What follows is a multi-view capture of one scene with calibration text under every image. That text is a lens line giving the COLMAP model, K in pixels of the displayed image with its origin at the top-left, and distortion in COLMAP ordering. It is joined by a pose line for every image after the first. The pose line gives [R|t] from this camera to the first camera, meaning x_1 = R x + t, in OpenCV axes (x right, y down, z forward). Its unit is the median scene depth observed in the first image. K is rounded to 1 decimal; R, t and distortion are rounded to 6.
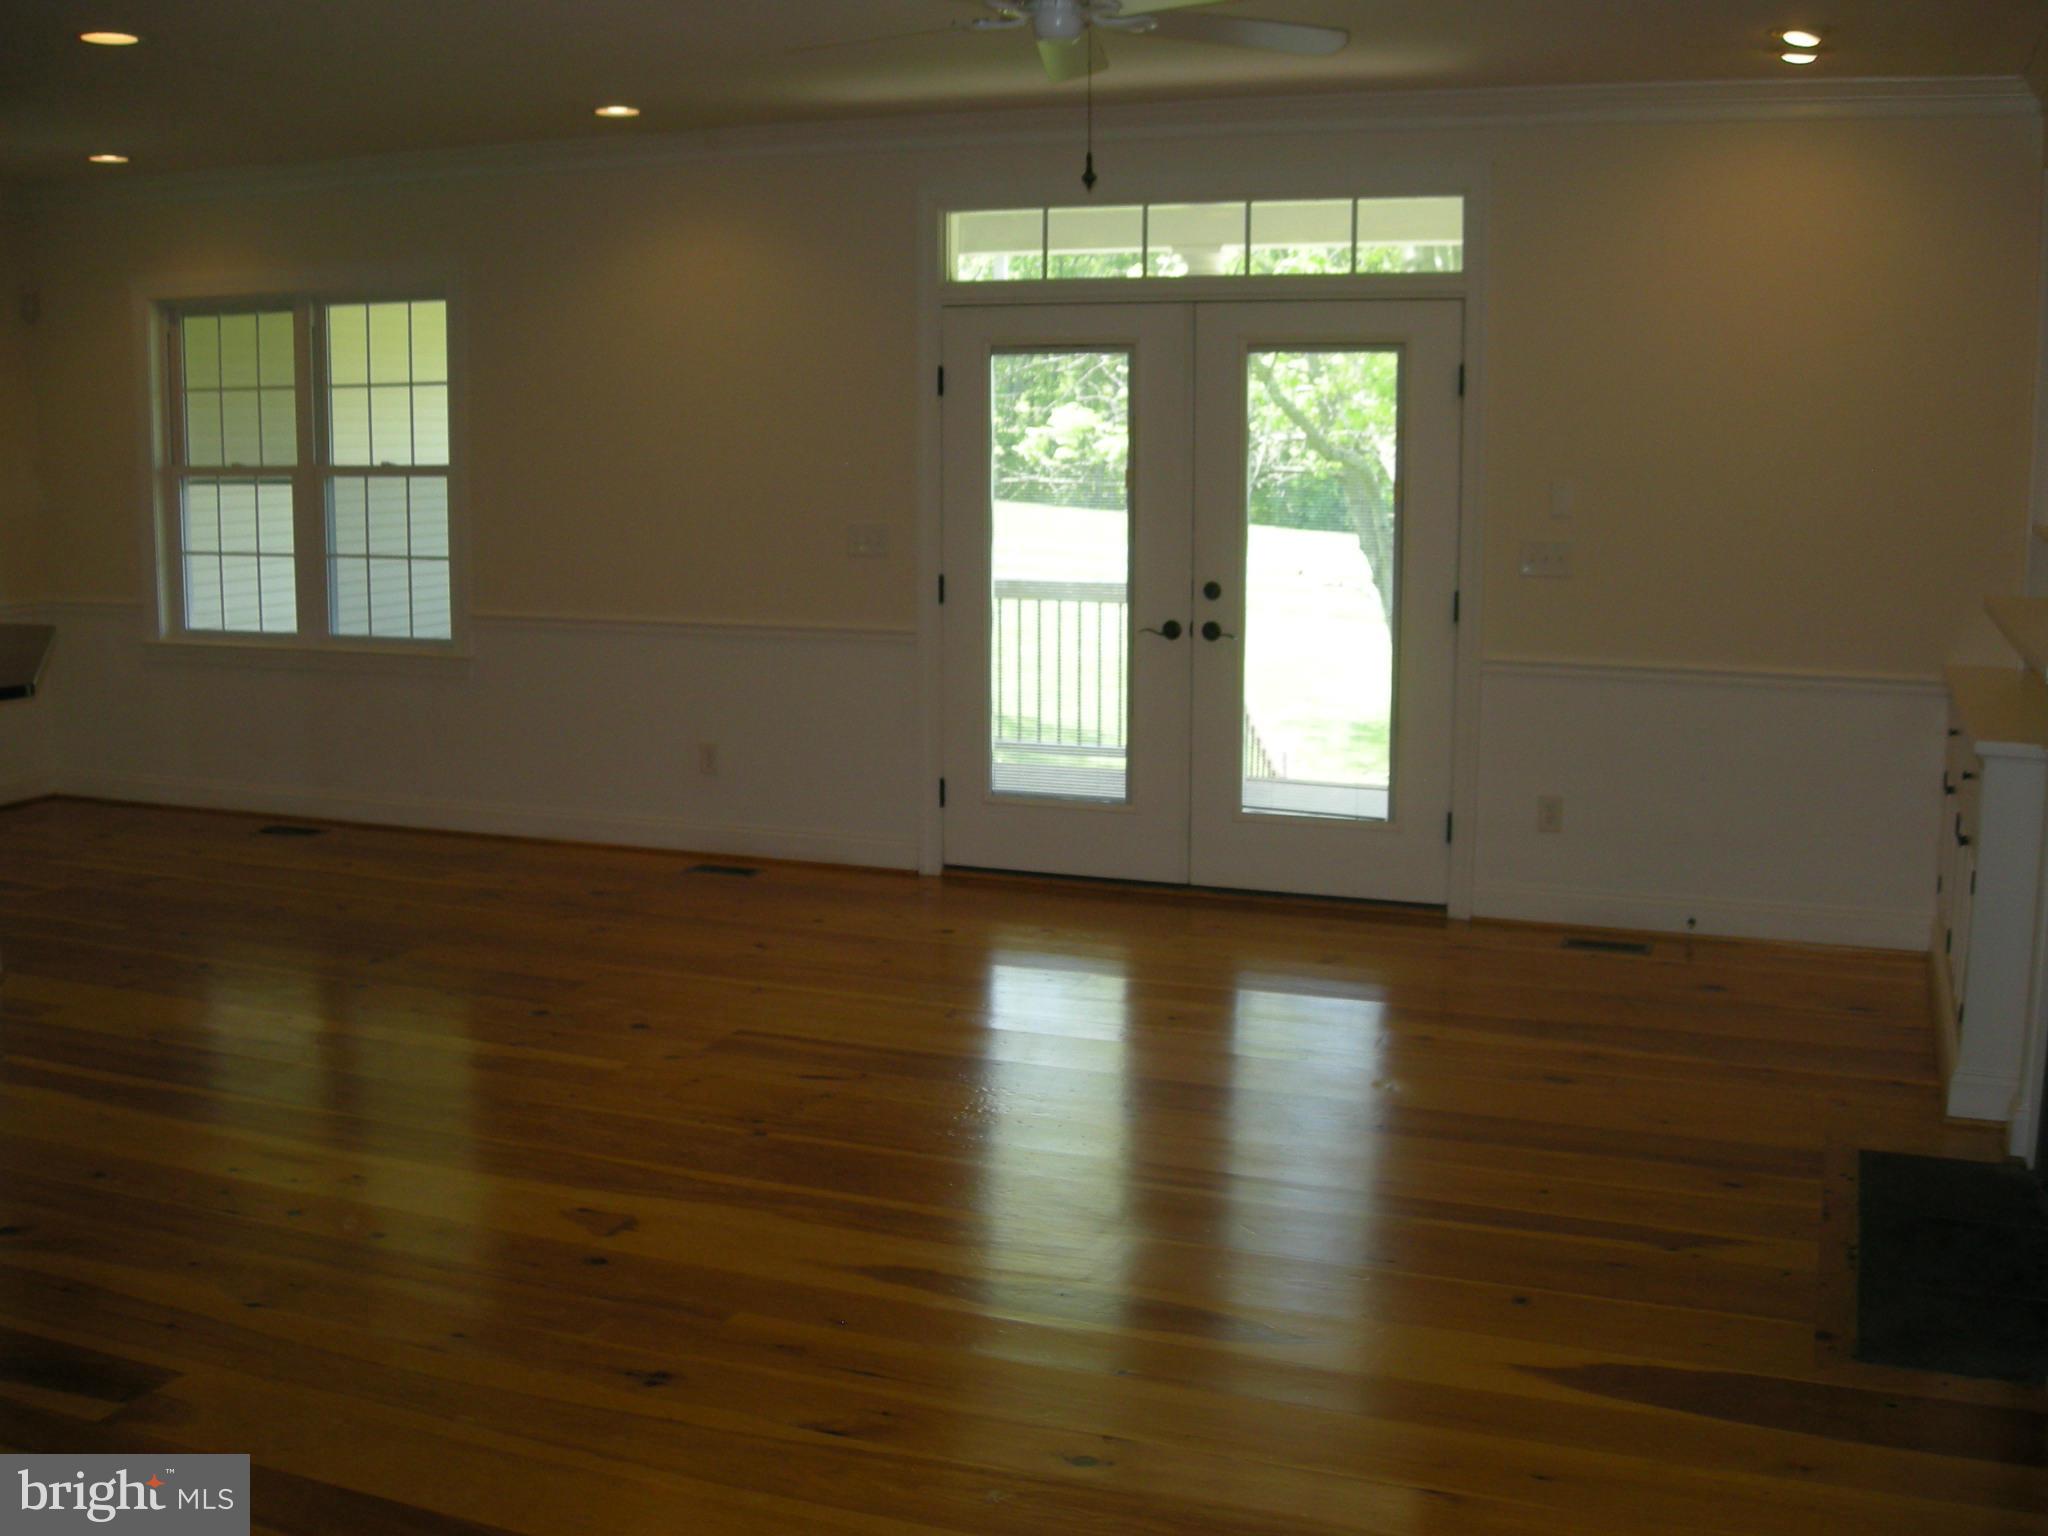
lens RADIAL K [[2120.0, 0, 1027.3], [0, 2120.0, 709.8], [0, 0, 1]] dist [-0.161131, -0.002831]
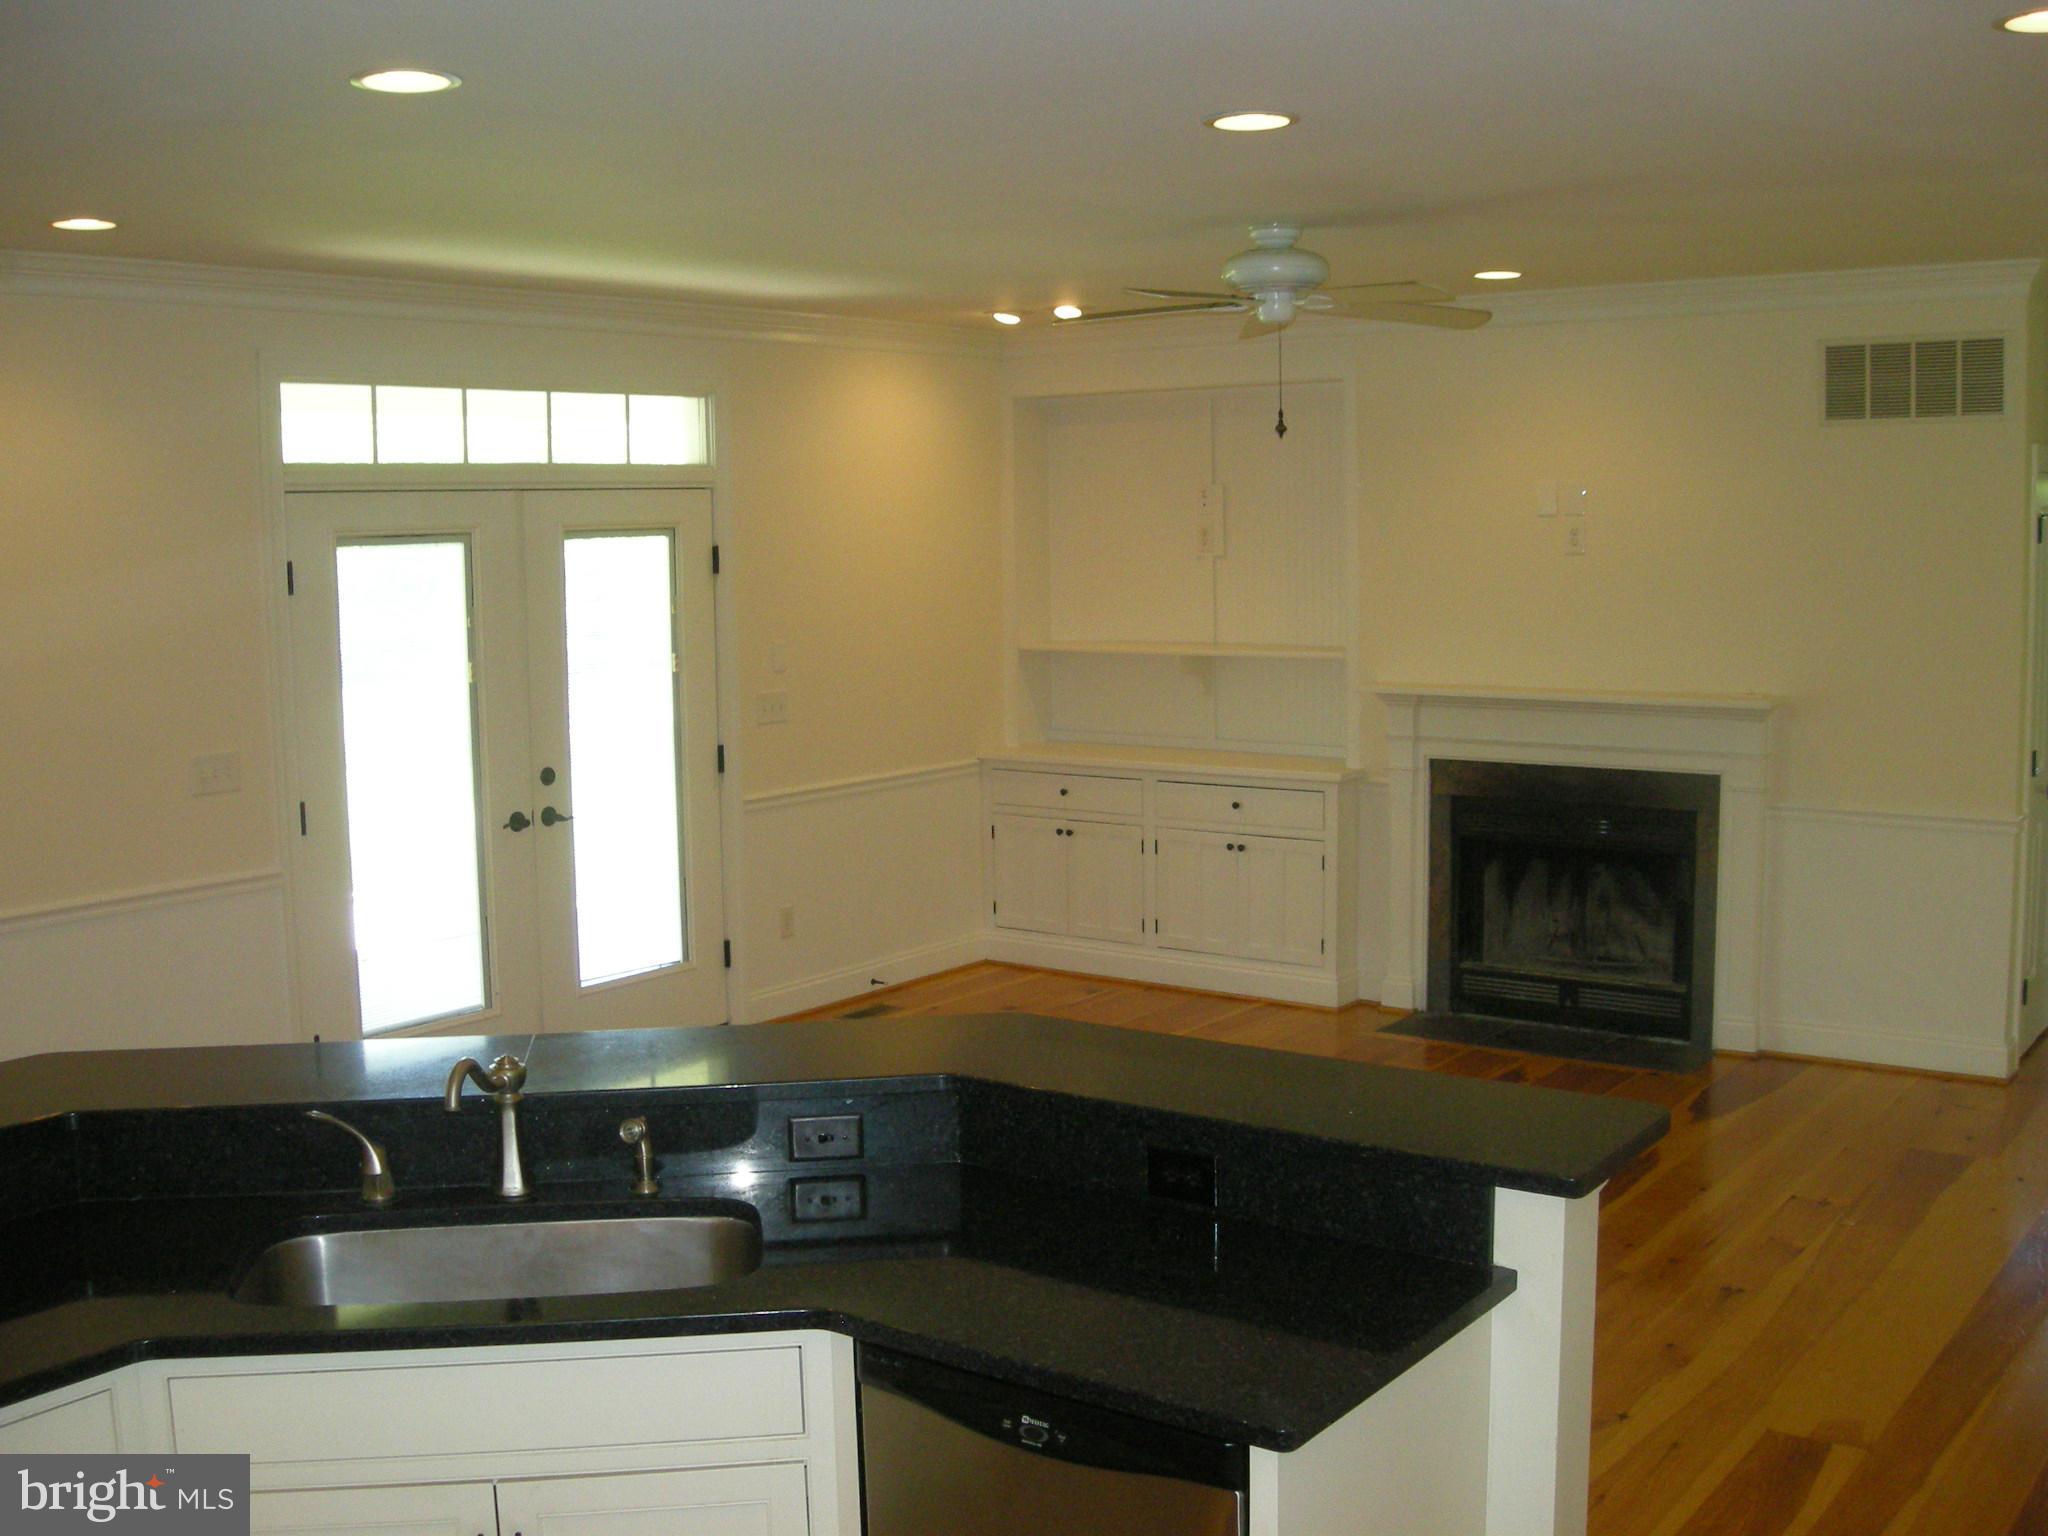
lens RADIAL K [[2120.0, 0, 1027.3], [0, 2120.0, 709.8], [0, 0, 1]] dist [-0.161131, -0.002831]
pose [[0.266100, -0.093062, 0.959443, -0.808796], [0.144961, 0.987873, 0.055614, -0.110389], [-0.952983, 0.124283, 0.276363, 0.506174]]
